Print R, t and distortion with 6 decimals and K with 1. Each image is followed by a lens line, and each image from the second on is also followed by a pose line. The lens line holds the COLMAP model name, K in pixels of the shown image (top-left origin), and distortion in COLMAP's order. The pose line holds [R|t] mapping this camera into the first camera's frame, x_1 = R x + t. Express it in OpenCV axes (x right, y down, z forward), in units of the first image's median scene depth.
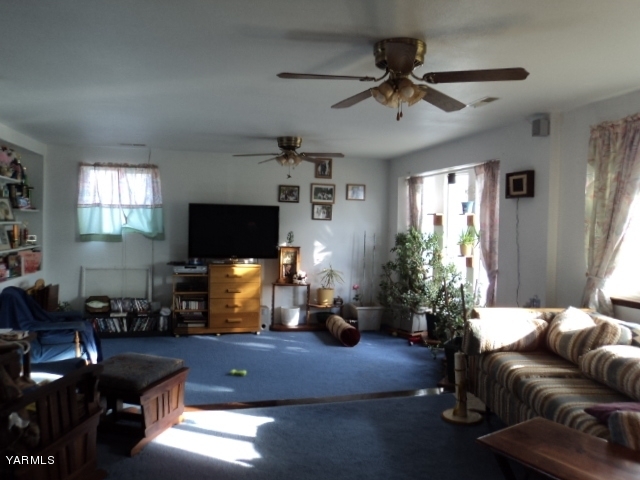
lens RADIAL K [[510.6, 0, 320.0], [0, 510.6, 240.0], [0, 0, 1]] dist [-0.032524, 0.021198]
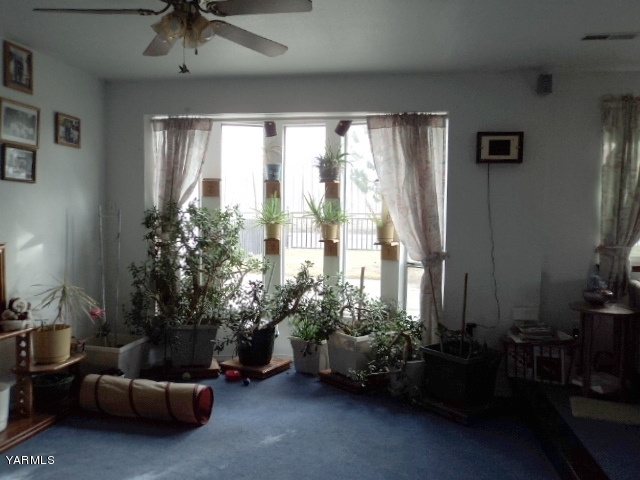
lens RADIAL K [[510.6, 0, 320.0], [0, 510.6, 240.0], [0, 0, 1]] dist [-0.032524, 0.021198]
pose [[0.405042, -0.059047, 0.912389, -0.337792], [0.022562, 0.998254, 0.054587, -0.006242], [-0.914020, -0.001524, 0.405667, 0.631011]]
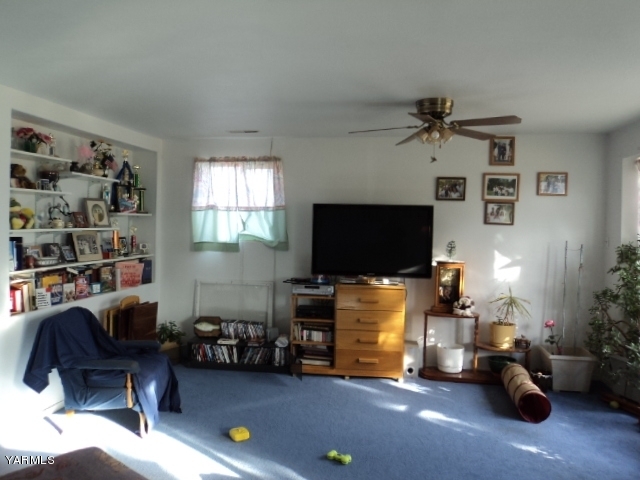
lens RADIAL K [[510.6, 0, 320.0], [0, 510.6, 240.0], [0, 0, 1]] dist [-0.032524, 0.021198]
pose [[0.923296, 0.008132, -0.384004, 0.050216], [-0.011826, 0.999904, -0.007260, -0.011265], [0.383908, 0.011244, 0.923303, 0.288143]]
